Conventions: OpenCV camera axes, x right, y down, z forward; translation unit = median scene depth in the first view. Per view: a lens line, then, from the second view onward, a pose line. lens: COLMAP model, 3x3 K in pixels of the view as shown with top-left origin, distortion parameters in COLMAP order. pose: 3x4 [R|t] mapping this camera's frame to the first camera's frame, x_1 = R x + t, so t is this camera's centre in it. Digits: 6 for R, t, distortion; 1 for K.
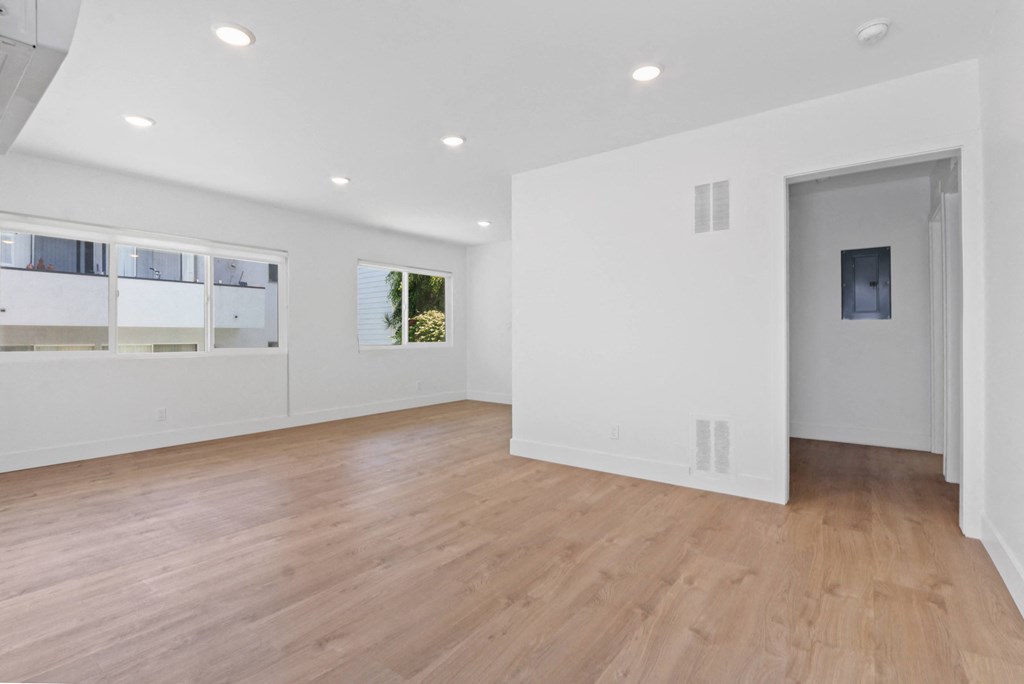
lens RADIAL K [[488.6, 0, 507.1], [0, 488.6, 337.8], [0, 0, 1]] dist [-0.006226, -0.000209]
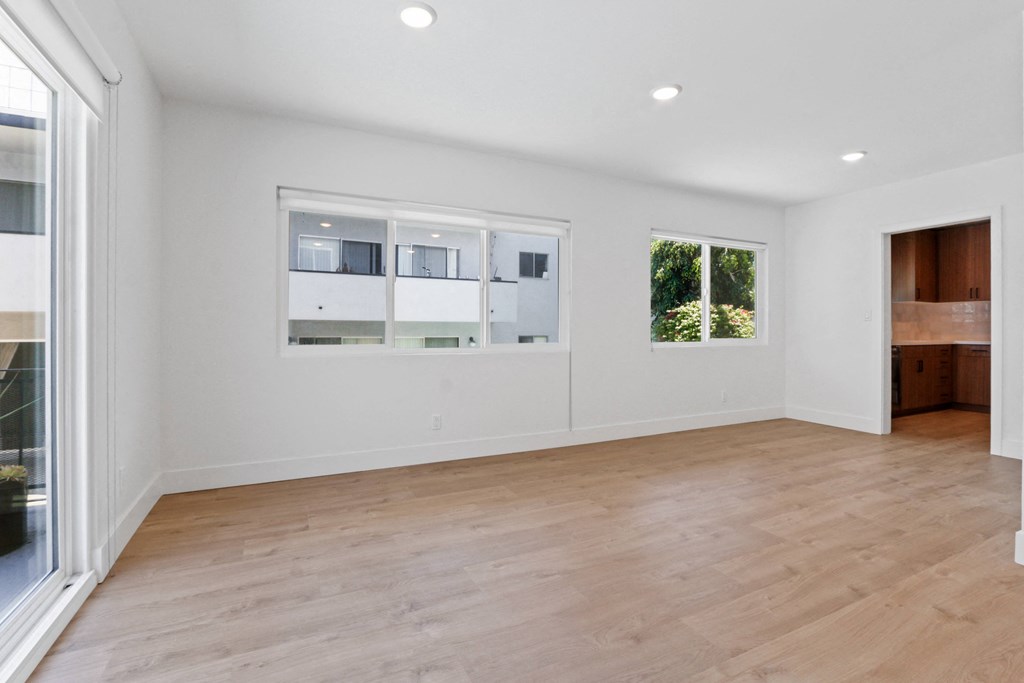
lens RADIAL K [[477.1, 0, 512.0], [0, 477.1, 341.5], [0, 0, 1]] dist [-0.016362, 0.000244]
pose [[0.902921, 0.013908, -0.429581, -0.202435], [-0.006327, 0.999798, 0.019071, 0.002536], [0.429759, -0.014501, 0.902827, 0.265347]]
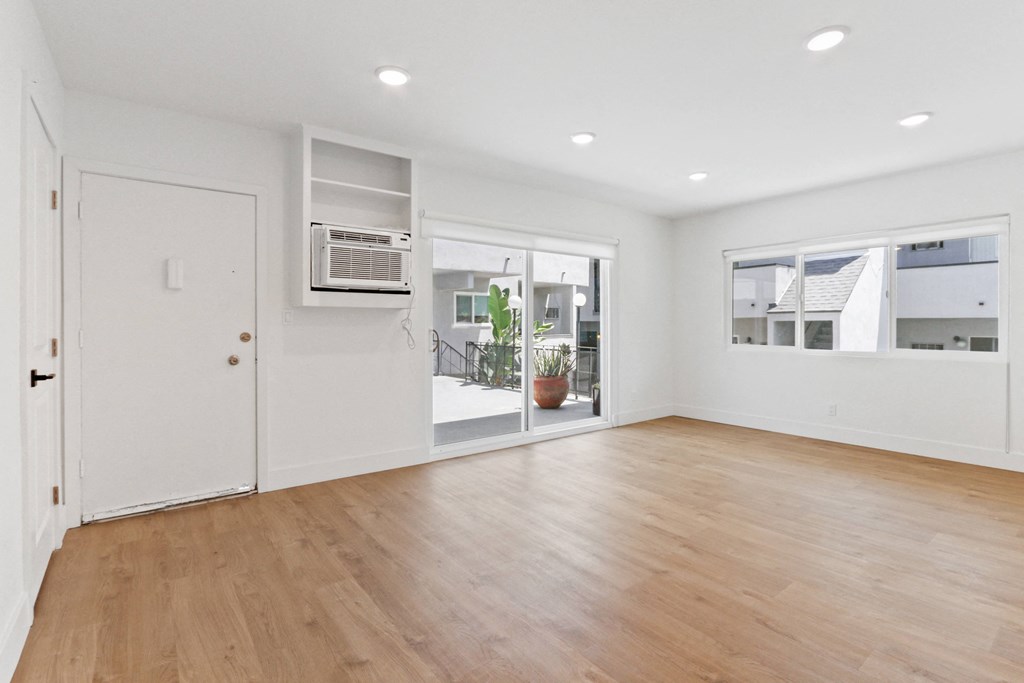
lens RADIAL K [[451.1, 0, 479.5], [0, 451.1, 328.0], [0, 0, 1]] dist [-0.000351, 0.000082]
pose [[-0.282508, 0.003943, -0.959257, 0.369379], [0.002086, 0.999992, 0.003496, -0.020077], [0.959263, -0.001013, -0.282514, 0.462598]]
